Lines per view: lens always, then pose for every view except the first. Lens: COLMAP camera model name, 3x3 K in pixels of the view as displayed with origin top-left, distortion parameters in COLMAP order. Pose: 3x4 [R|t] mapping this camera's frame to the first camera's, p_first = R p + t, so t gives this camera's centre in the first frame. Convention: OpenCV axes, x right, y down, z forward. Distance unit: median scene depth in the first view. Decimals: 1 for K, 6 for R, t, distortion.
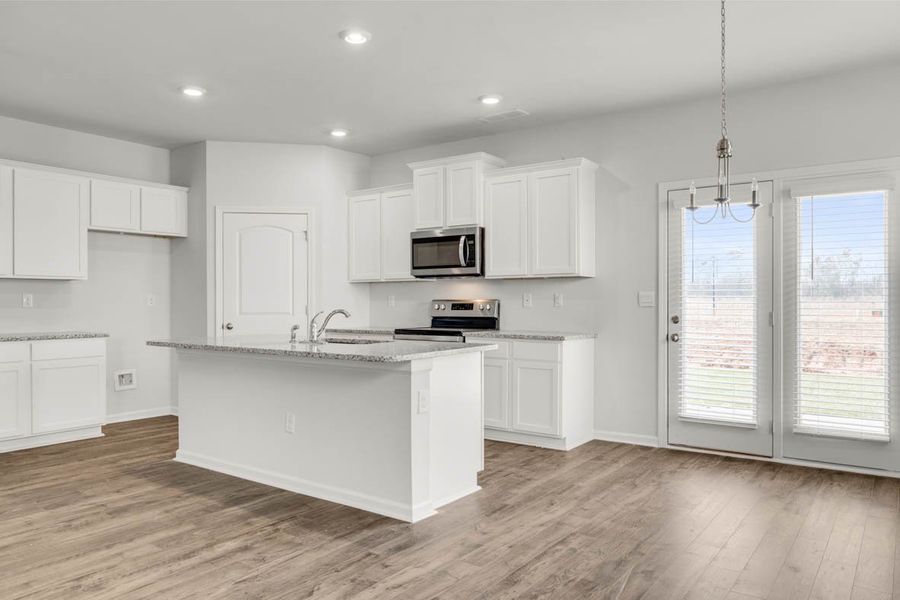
lens RADIAL K [[644.0, 0, 450.0], [0, 644.0, 300.0], [0, 0, 1]] dist [0.002652, -0.000784]
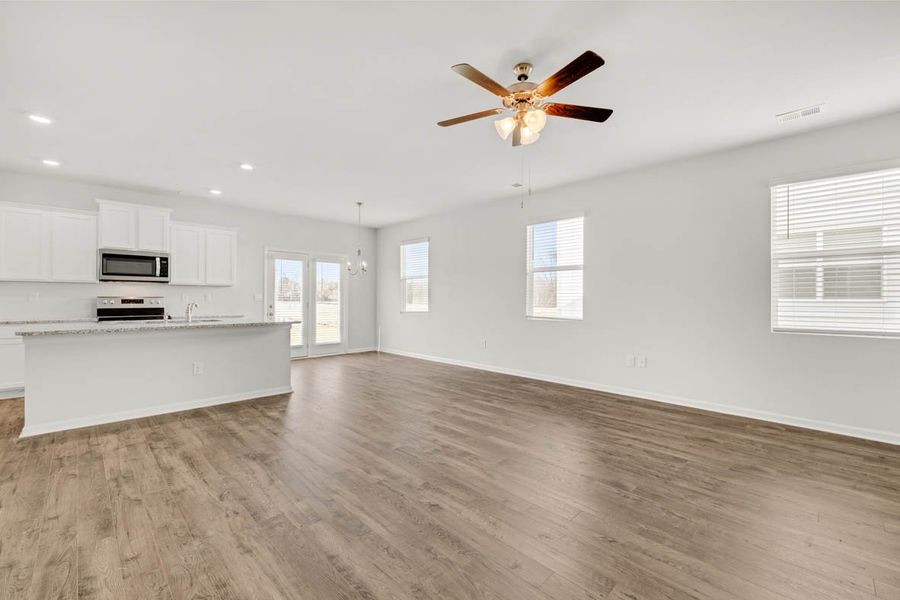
lens RADIAL K [[375.3, 0, 449.9], [0, 375.3, 297.2], [0, 0, 1]] dist [0.001620, 0.000187]
pose [[0.164058, 0.006169, 0.986431, -0.856361], [-0.006414, 0.999966, -0.005187, 0.000176], [-0.986430, -0.005476, 0.164092, 0.132359]]
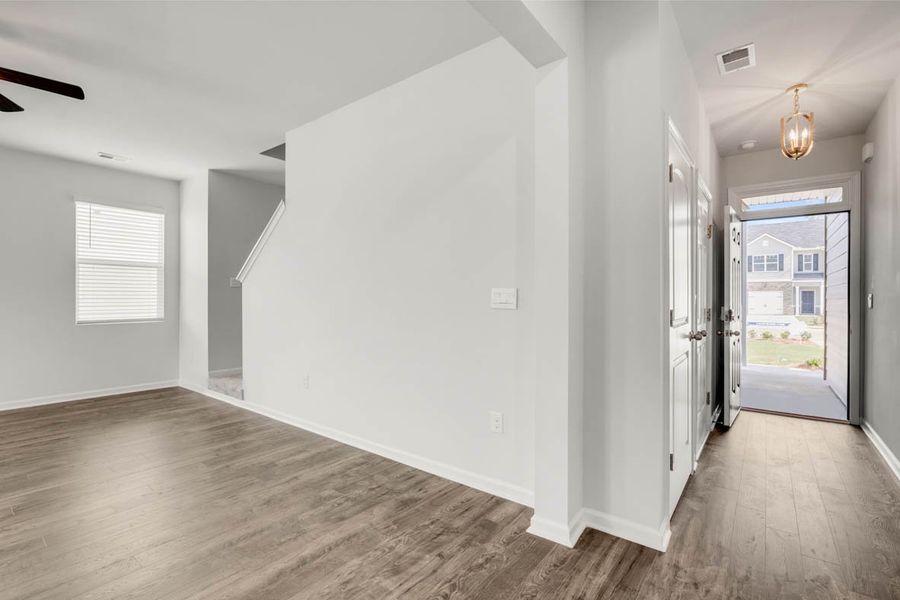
lens RADIAL K [[429.6, 0, 449.9], [0, 429.6, 302.8], [0, 0, 1]] dist [-0.000539, -0.000270]
pose [[-0.998879, 0.002092, 0.047288, -0.927851], [0.002538, 0.999953, 0.009373, 0.002802], [-0.047266, 0.009482, -0.998837, 0.543951]]
